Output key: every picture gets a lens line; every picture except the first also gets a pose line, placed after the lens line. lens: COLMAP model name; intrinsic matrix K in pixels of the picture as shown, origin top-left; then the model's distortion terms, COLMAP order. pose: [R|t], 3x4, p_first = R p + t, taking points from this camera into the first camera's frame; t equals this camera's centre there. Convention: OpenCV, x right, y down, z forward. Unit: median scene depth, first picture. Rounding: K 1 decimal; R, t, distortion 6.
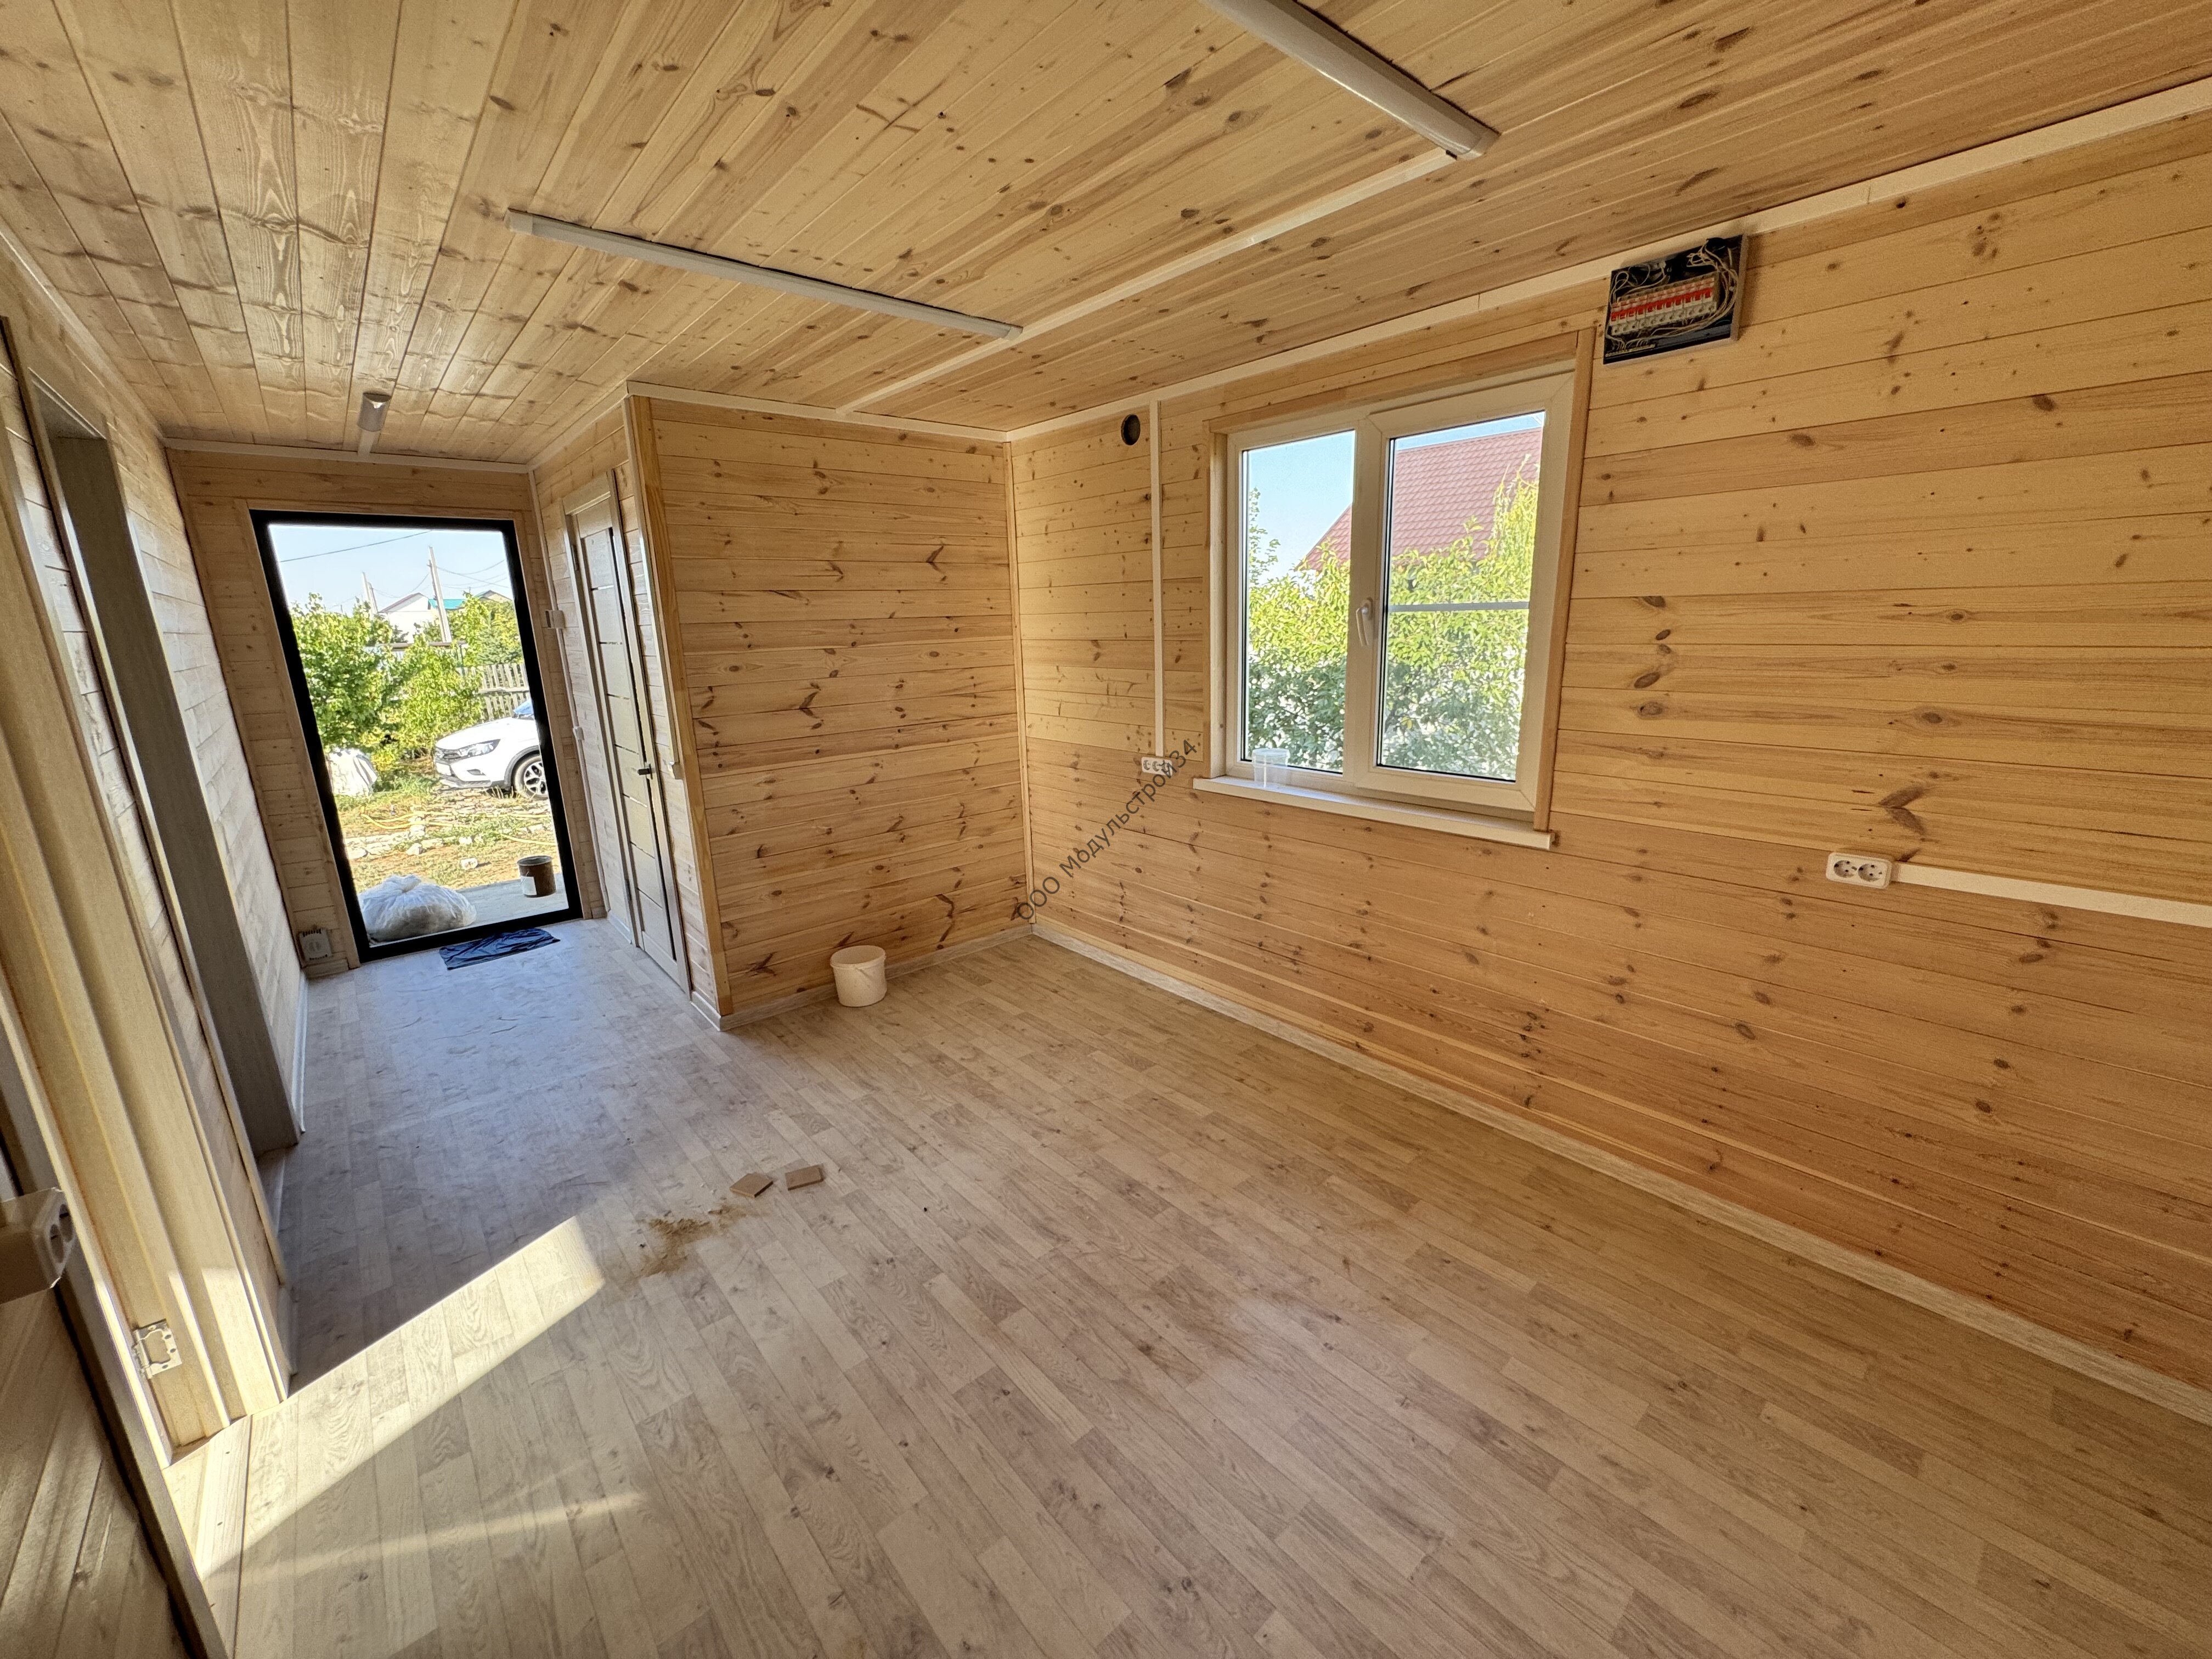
lens RADIAL K [[884.7, 0, 1104.4], [0, 884.7, 831.6], [0, 0, 1]] dist [-0.002279, 0.000247]
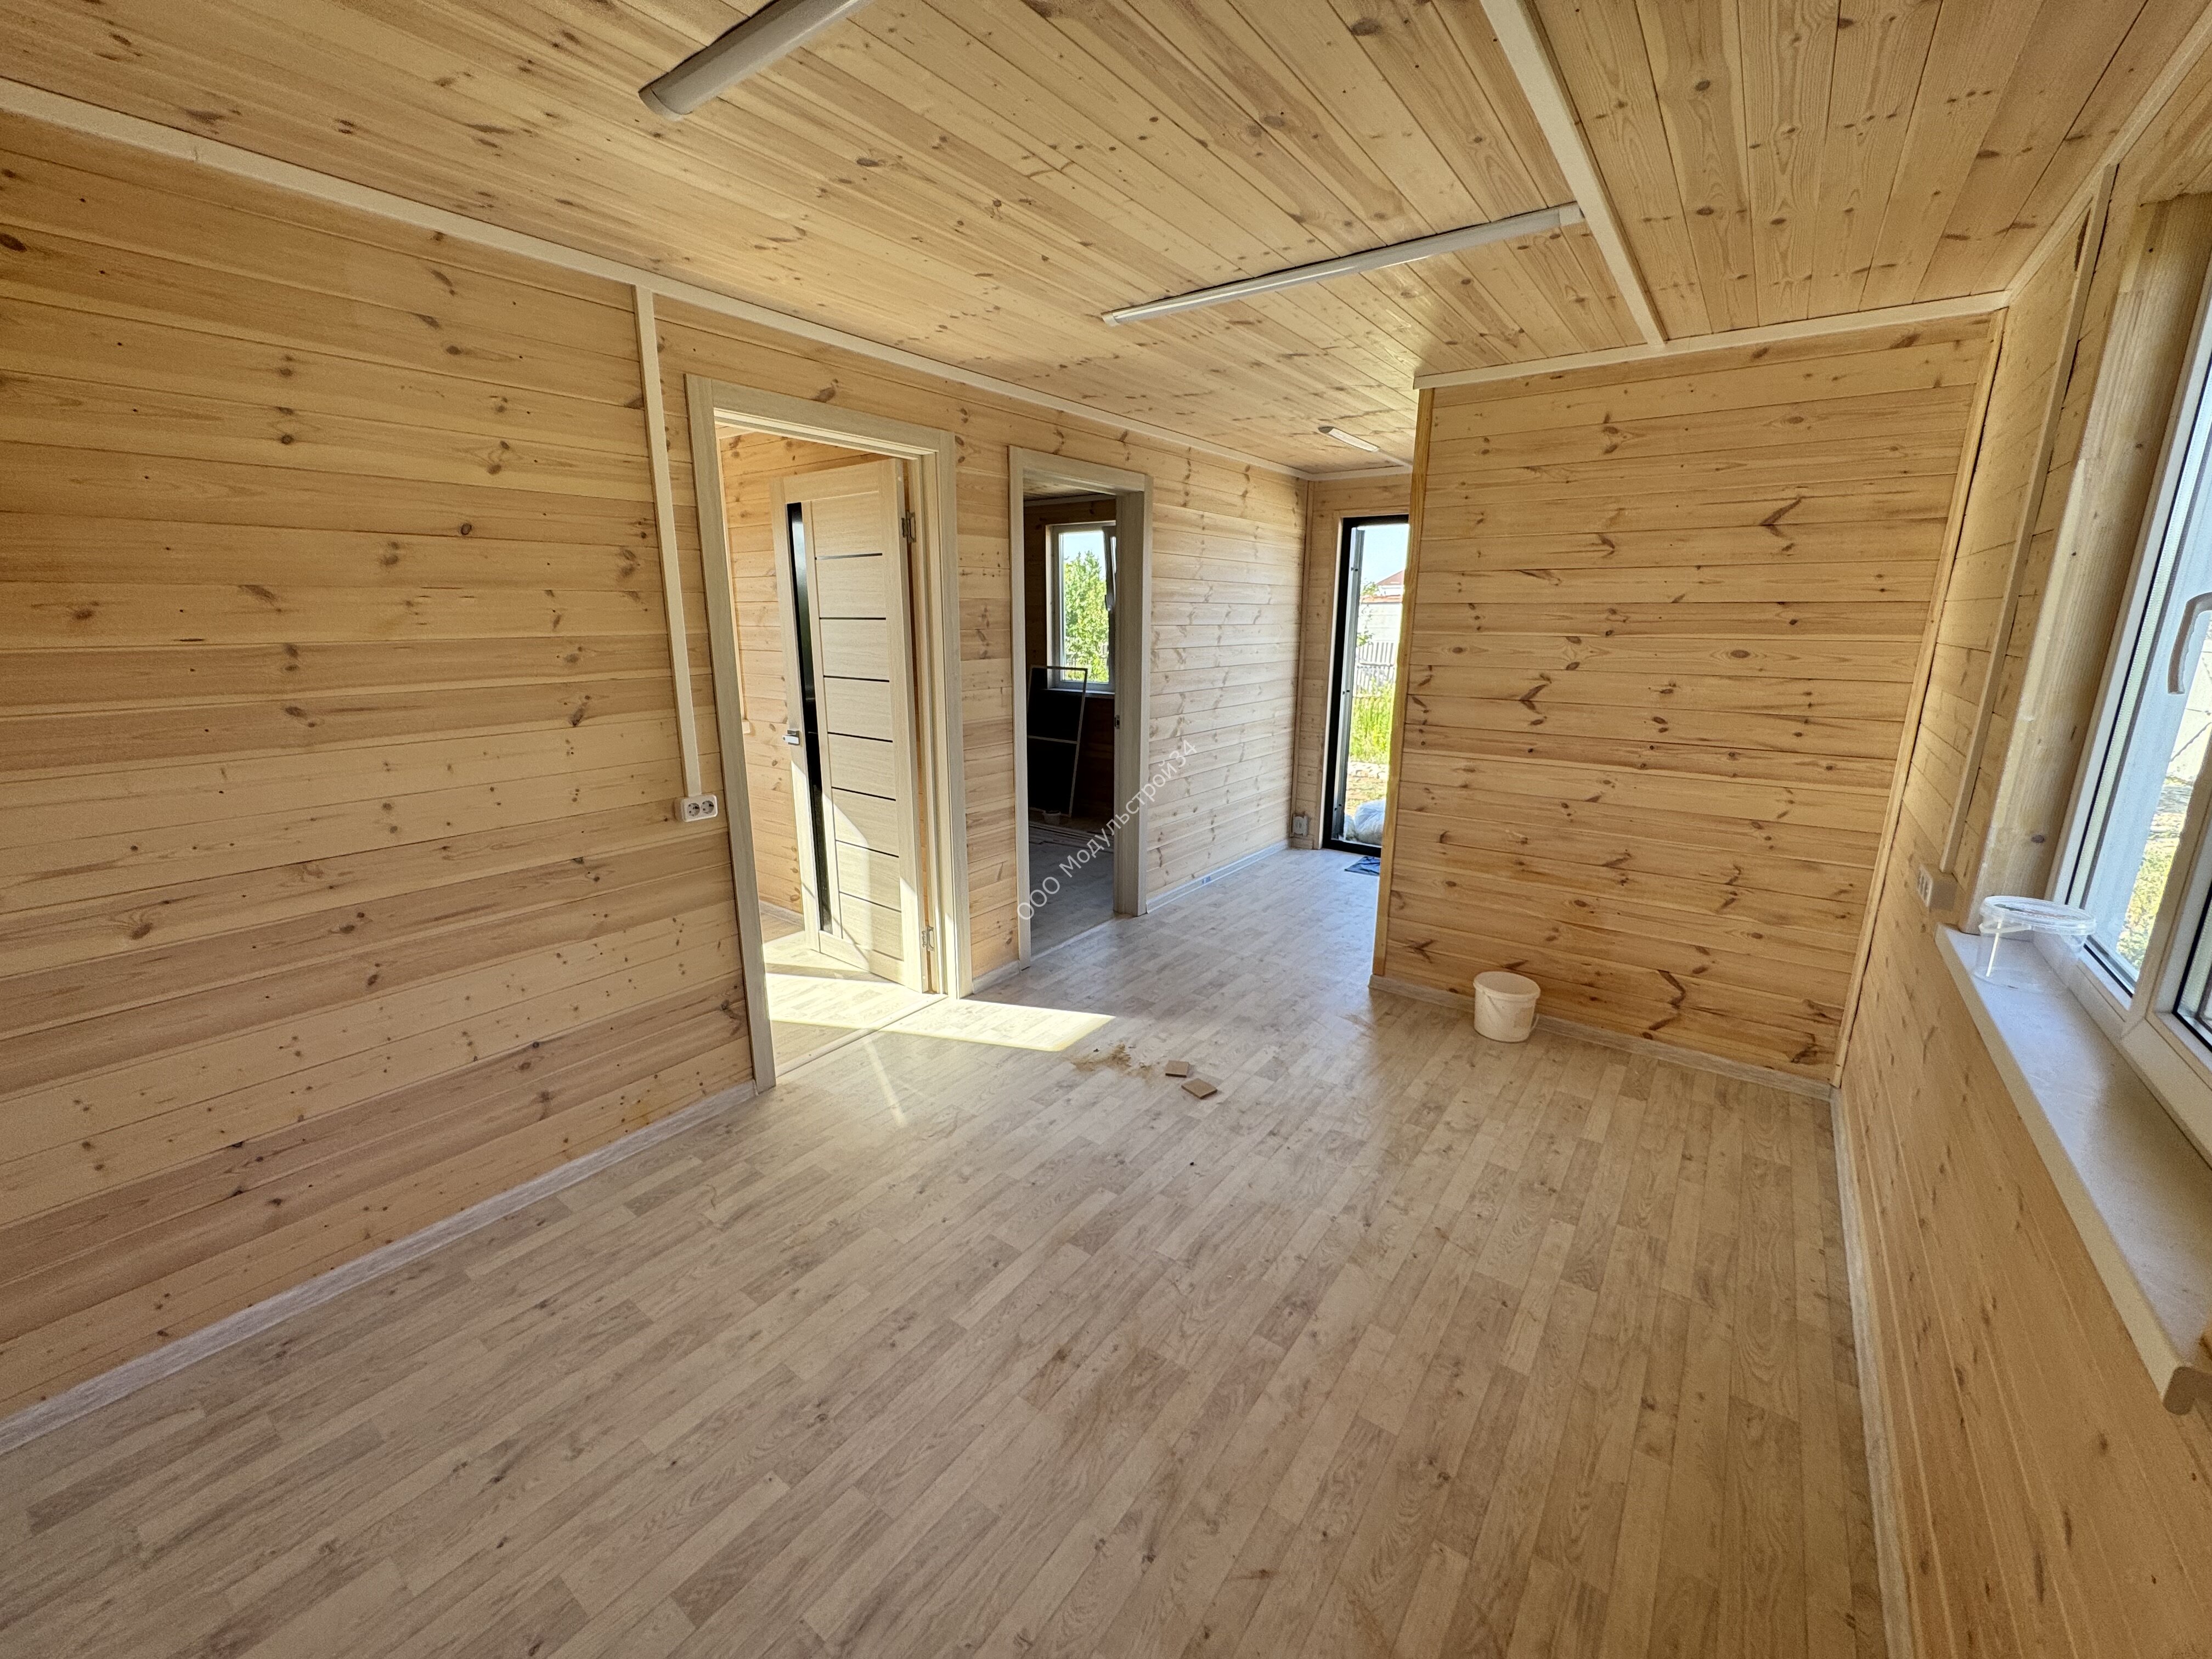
lens RADIAL K [[884.7, 0, 1104.4], [0, 884.7, 831.6], [0, 0, 1]] dist [-0.002279, 0.000247]
pose [[0.214101, 0.261283, -0.941218, 0.454390], [-0.241754, 0.947759, 0.208107, -0.096482], [0.946423, 0.182988, 0.266082, 0.376959]]
